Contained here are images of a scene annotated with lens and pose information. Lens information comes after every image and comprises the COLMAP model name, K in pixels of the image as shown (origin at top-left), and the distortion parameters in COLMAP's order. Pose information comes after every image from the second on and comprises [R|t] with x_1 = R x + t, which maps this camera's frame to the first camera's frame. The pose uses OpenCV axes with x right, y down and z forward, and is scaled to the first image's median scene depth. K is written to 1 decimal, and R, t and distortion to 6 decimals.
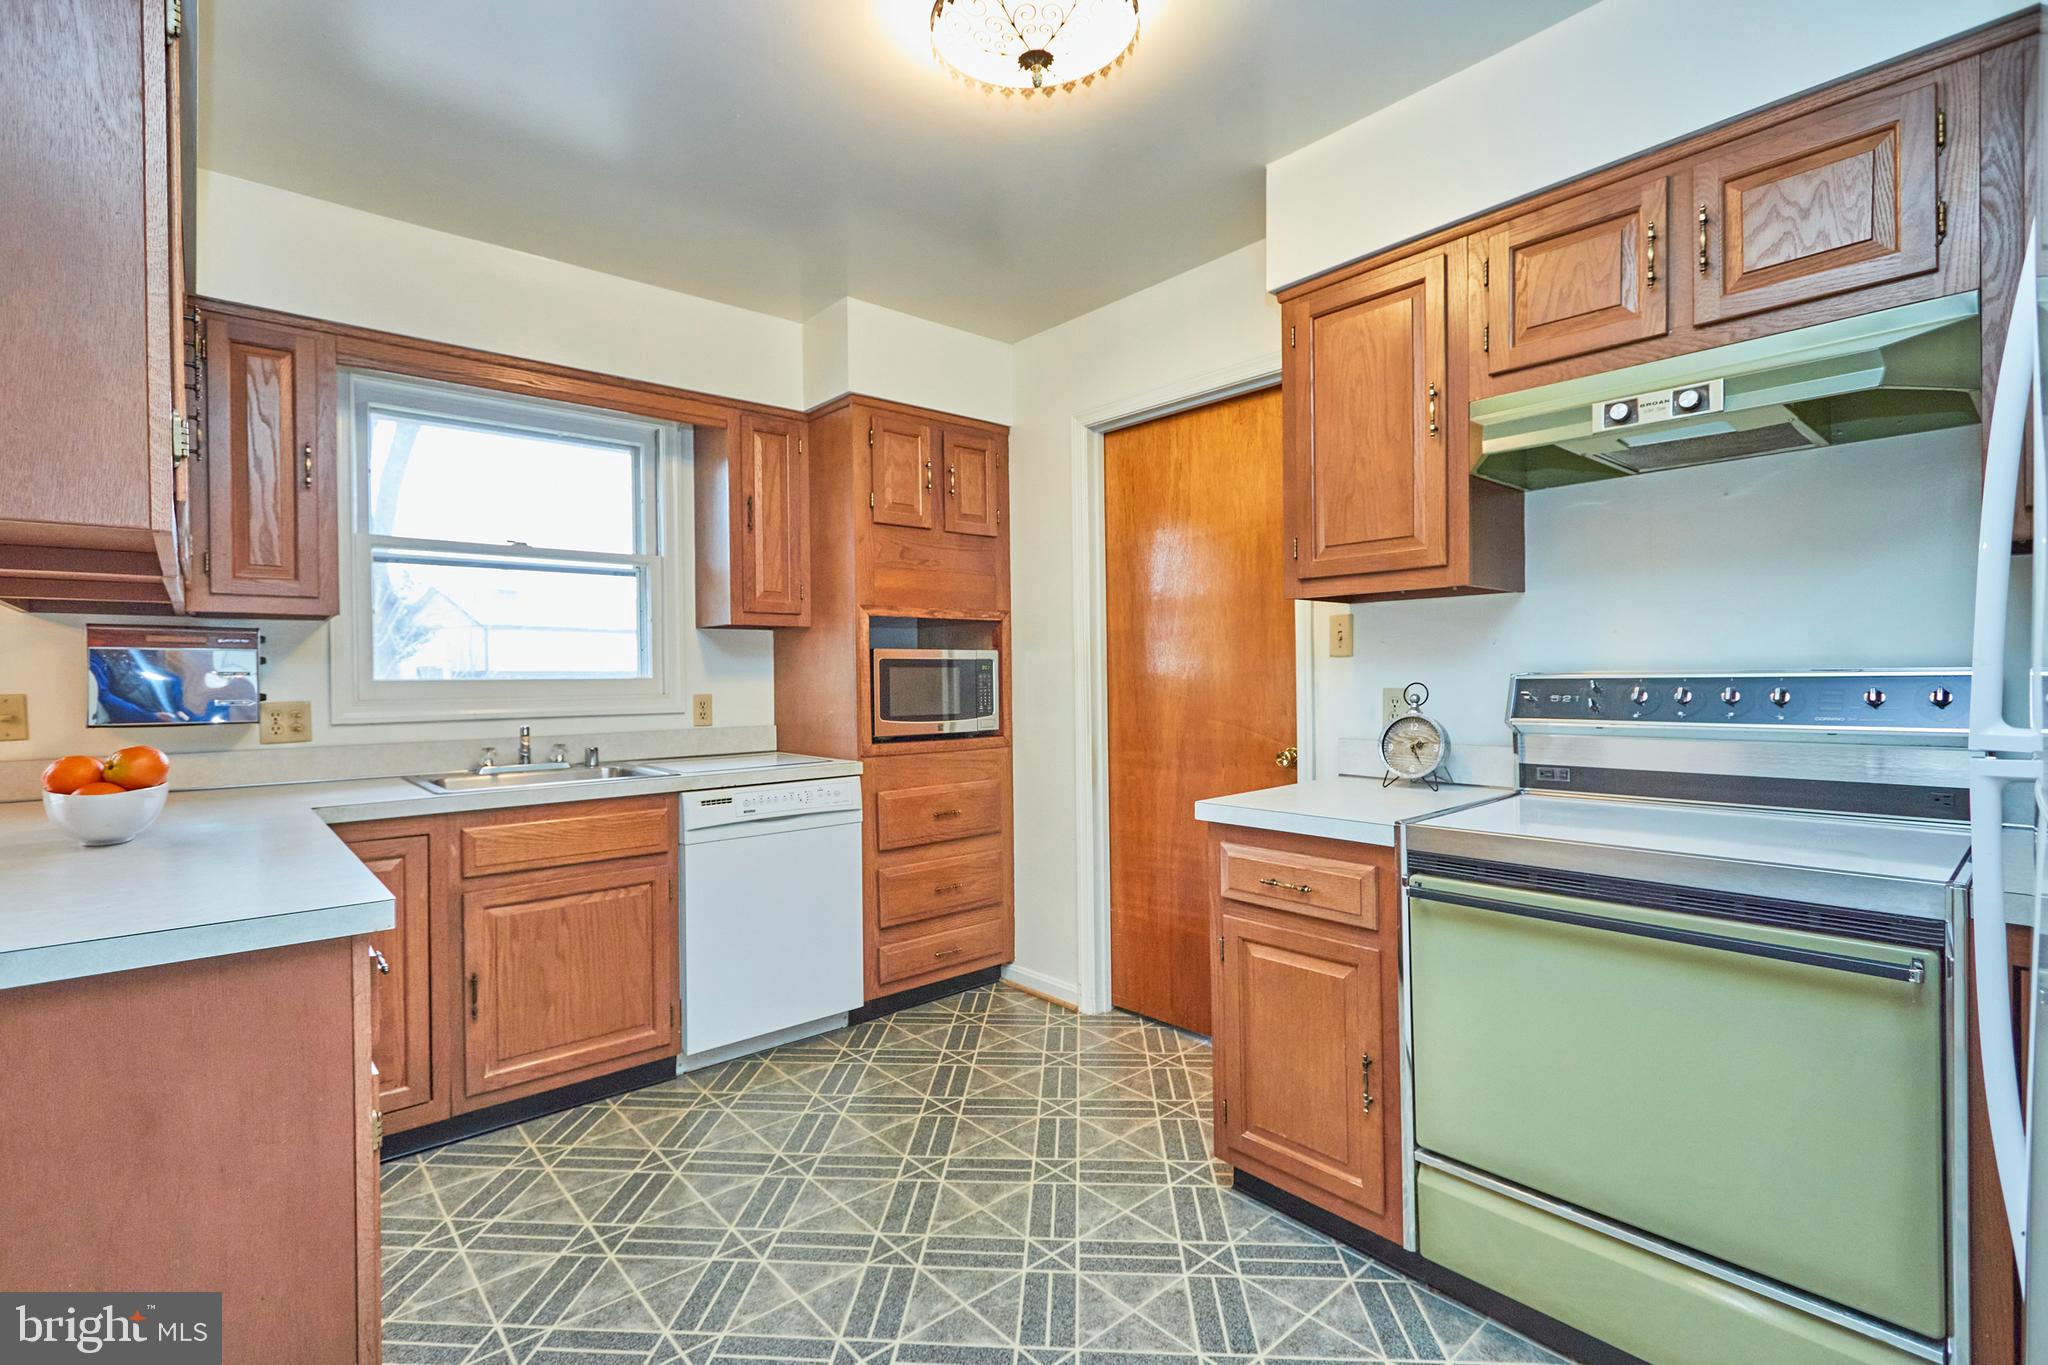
lens RADIAL K [[946.2, 0, 1014.4], [0, 946.2, 685.7], [0, 0, 1]] dist [0.010948, -0.000631]
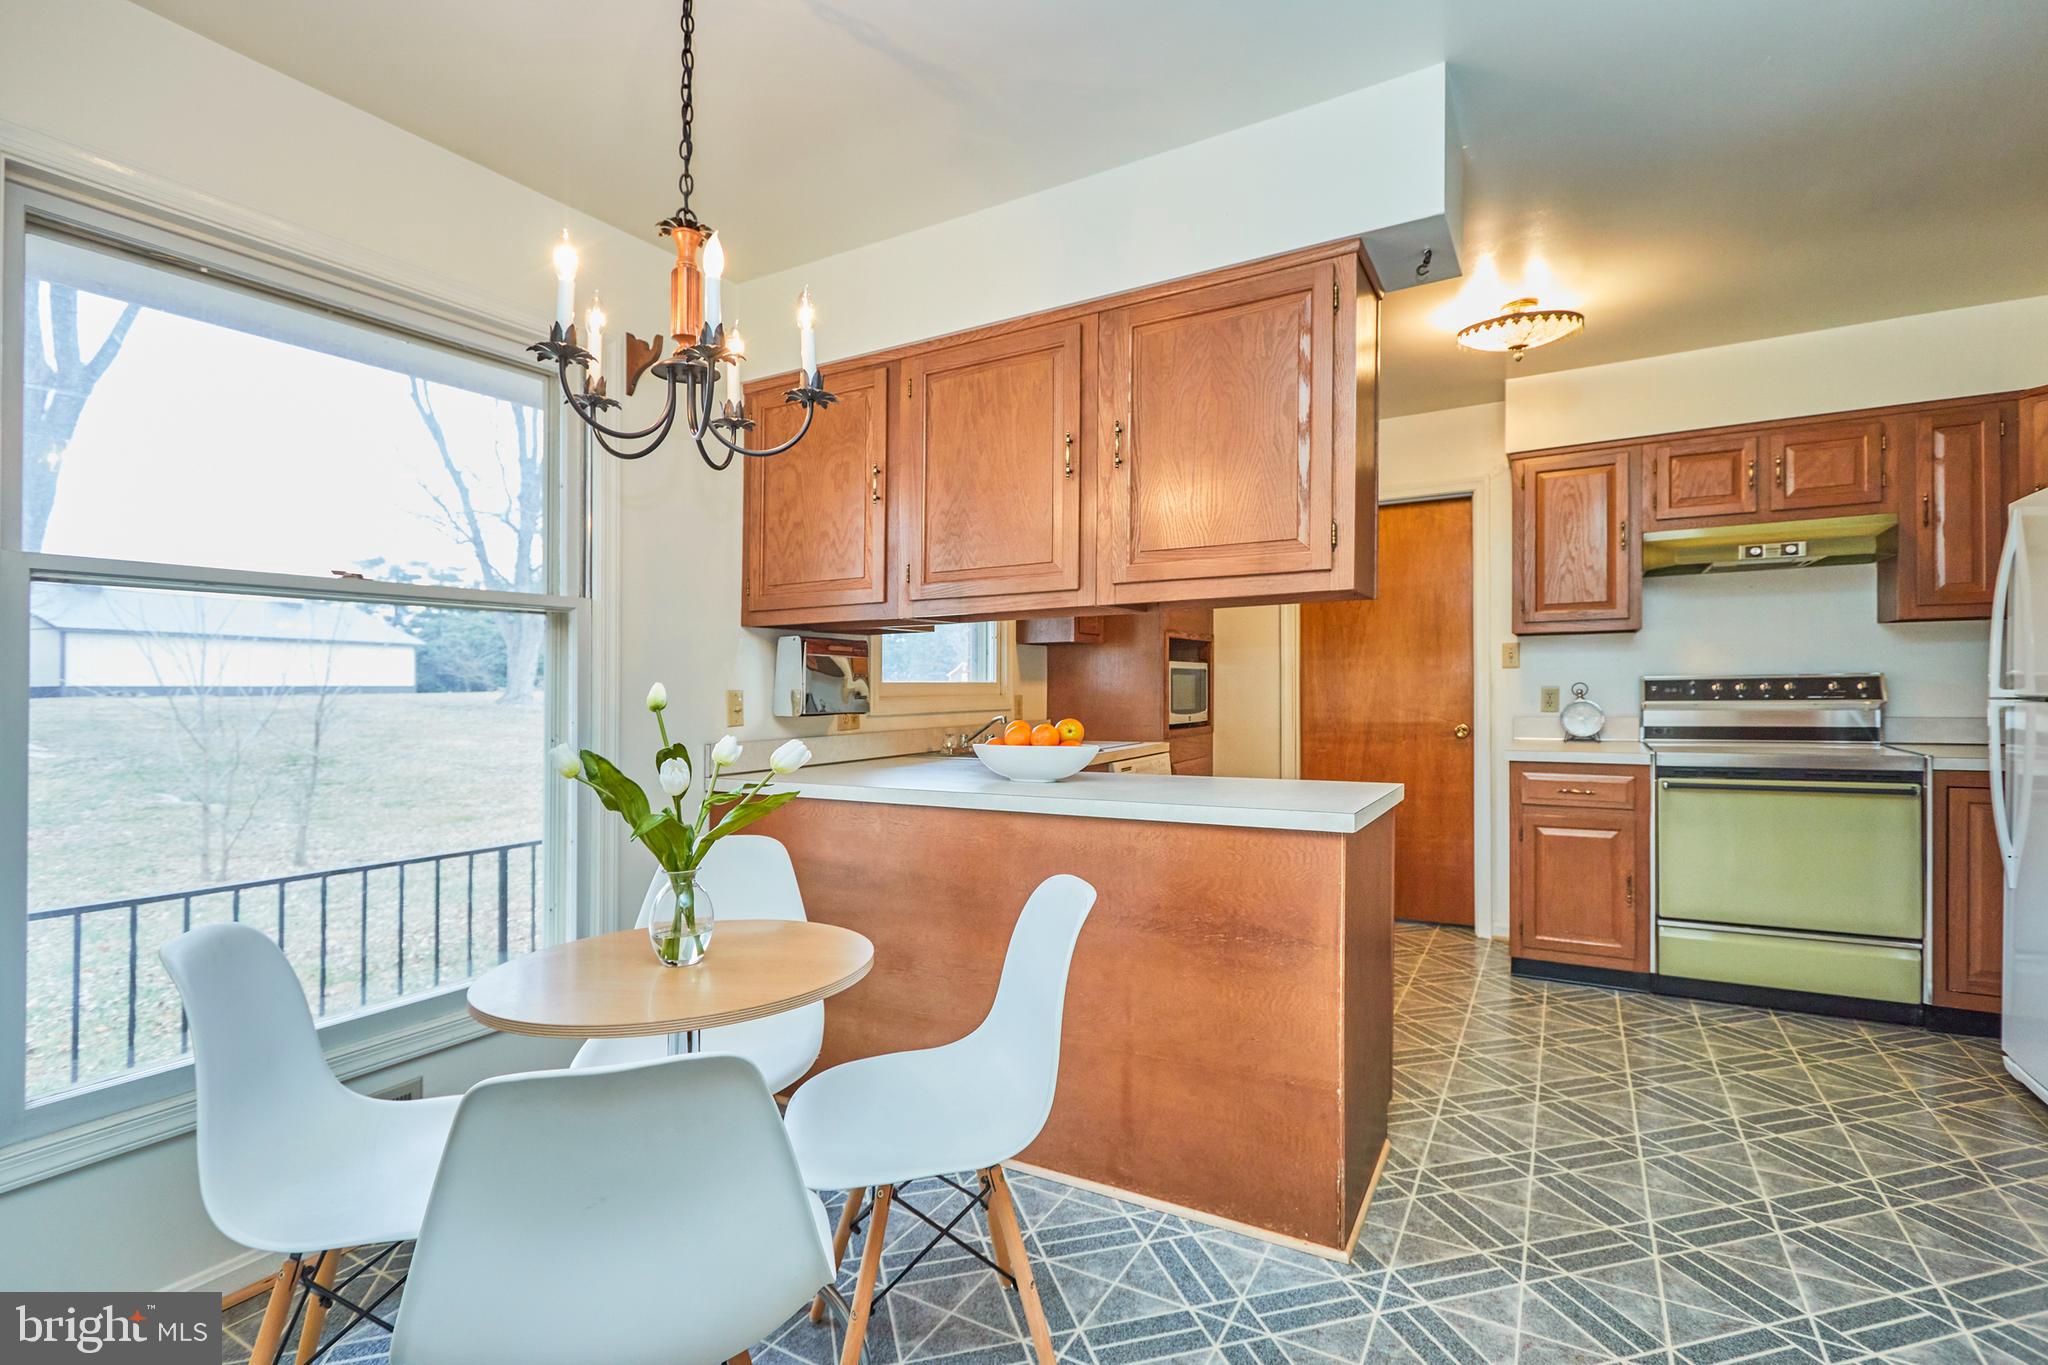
lens RADIAL K [[946.2, 0, 1037.5], [0, 946.2, 675.2], [0, 0, 1]] dist [0.010948, -0.000631]
pose [[0.961606, 0.000601, 0.274432, -1.111001], [0.006372, 0.999679, -0.024516, 0.022778], [-0.274359, 0.025324, 0.961294, -0.447799]]
